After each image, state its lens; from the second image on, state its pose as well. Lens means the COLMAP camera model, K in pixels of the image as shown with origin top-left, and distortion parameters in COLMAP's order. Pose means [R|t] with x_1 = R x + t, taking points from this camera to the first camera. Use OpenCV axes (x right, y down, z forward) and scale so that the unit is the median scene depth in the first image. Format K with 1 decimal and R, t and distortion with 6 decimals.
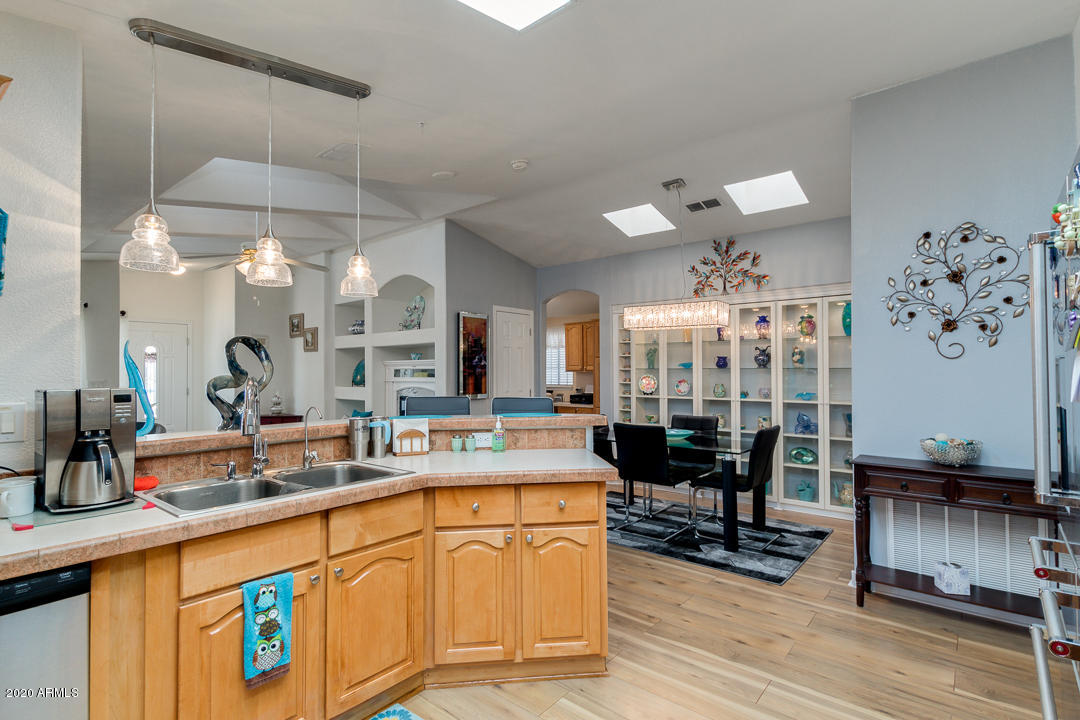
lens RADIAL K [[518.9, 0, 541.9], [0, 518.9, 365.2], [0, 0, 1]] dist [0.000385, -0.000114]
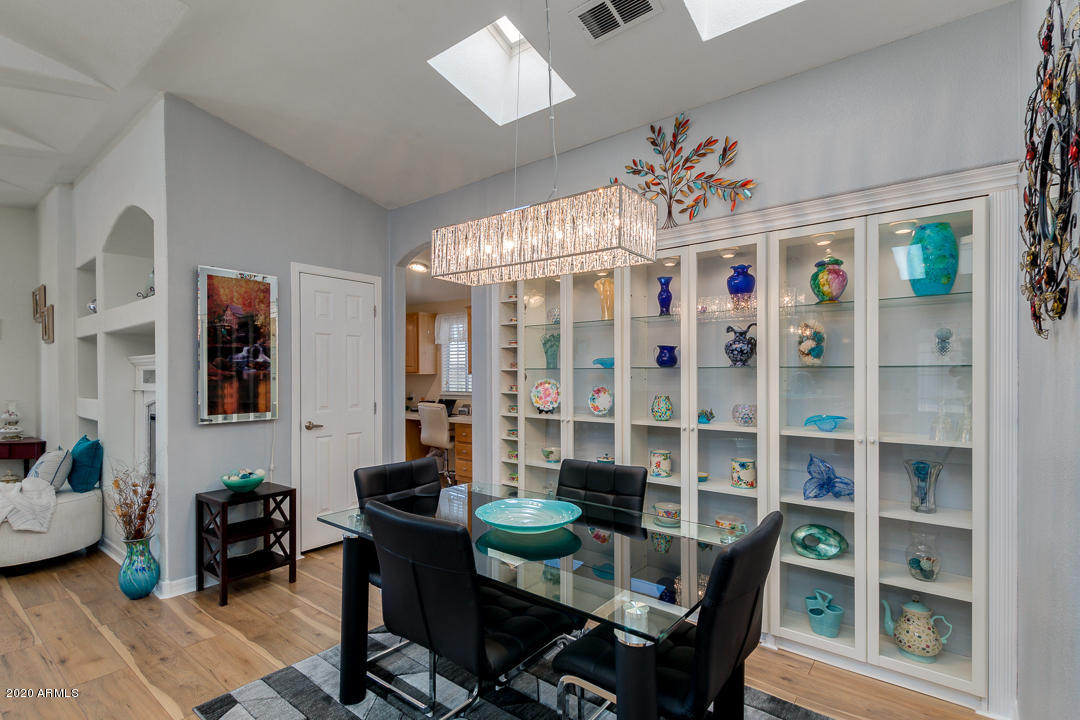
lens RADIAL K [[510.7, 0, 541.4], [0, 510.7, 376.0], [0, 0, 1]] dist [0.004552, -0.000354]
pose [[0.999621, -0.001017, 0.027525, 0.205081], [0.000547, 0.999854, 0.017089, 0.005807], [-0.027538, -0.017067, 0.999475, 0.477057]]
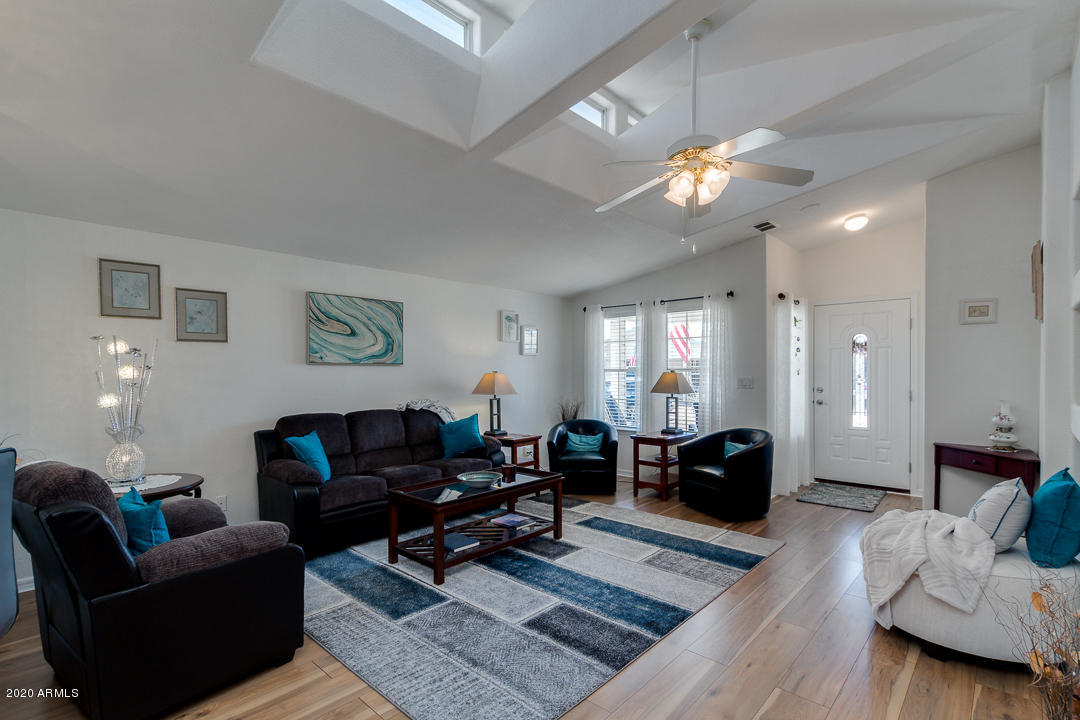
lens RADIAL K [[510.7, 0, 541.4], [0, 510.7, 376.0], [0, 0, 1]] dist [0.004552, -0.000354]
pose [[-0.049848, 0.014718, -0.998648, 0.026216], [0.016145, 0.999773, 0.013929, 0.010150], [0.998626, -0.015429, -0.050074, 0.816037]]
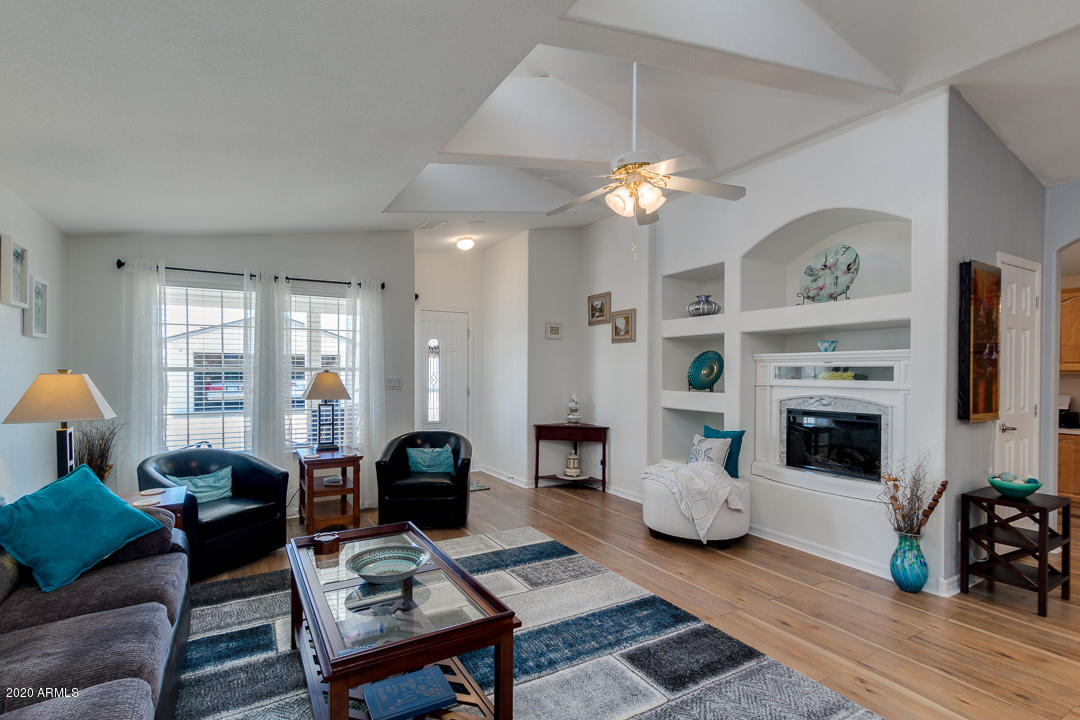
lens RADIAL K [[510.7, 0, 541.4], [0, 510.7, 376.0], [0, 0, 1]] dist [0.004552, -0.000354]
pose [[0.941196, 0.010812, -0.337688, -0.426526], [-0.002737, 0.999699, 0.024379, 0.005767], [0.337850, -0.022021, 0.940942, 0.374475]]
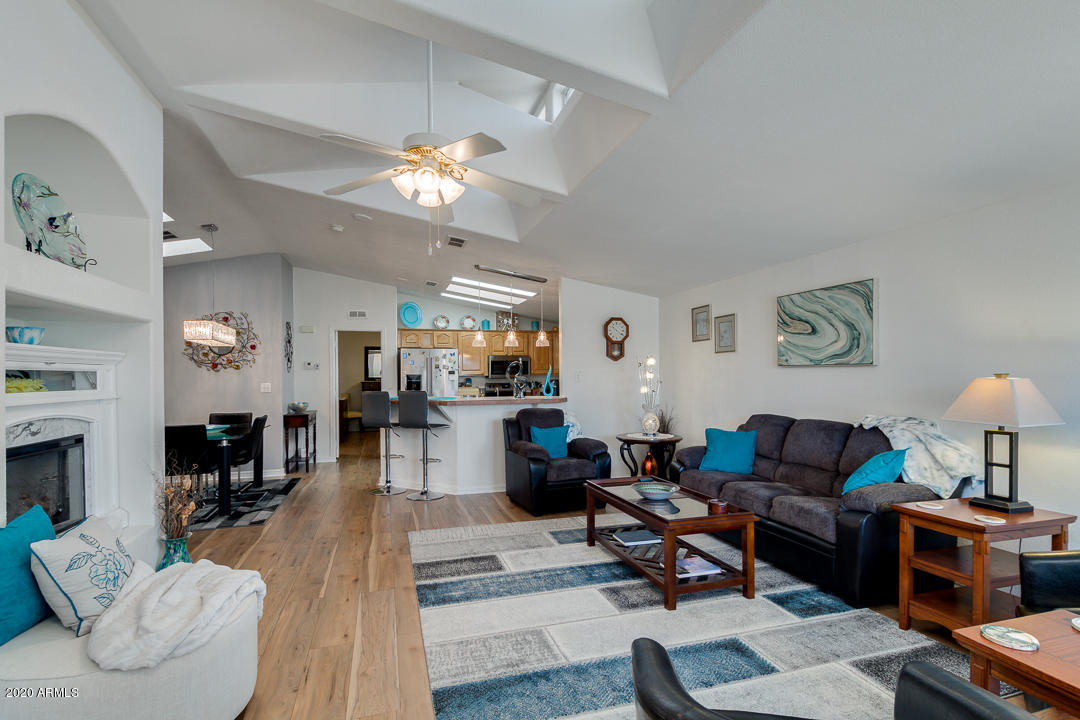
lens RADIAL K [[518.3, 0, 538.0], [0, 518.3, 372.5], [0, 0, 1]] dist [0.009366, -0.000048]
pose [[-0.832355, 0.012074, 0.554111, -0.906890], [0.002093, 0.999824, -0.018641, 0.020402], [-0.554239, -0.014357, -0.832234, 1.331495]]
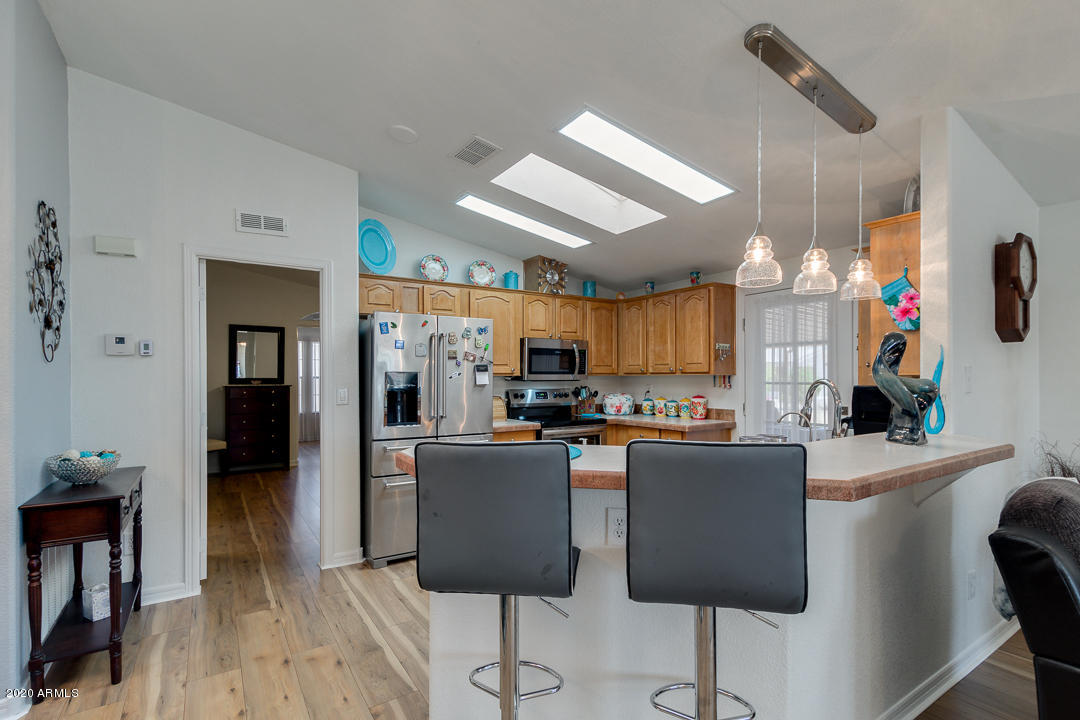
lens RADIAL K [[510.7, 0, 541.4], [0, 510.7, 376.0], [0, 0, 1]] dist [0.004552, -0.000354]
pose [[-0.955733, 0.004740, 0.294198, -0.113935], [0.000187, 0.999880, -0.015500, 0.012890], [-0.294236, -0.014759, -0.955619, 0.838530]]
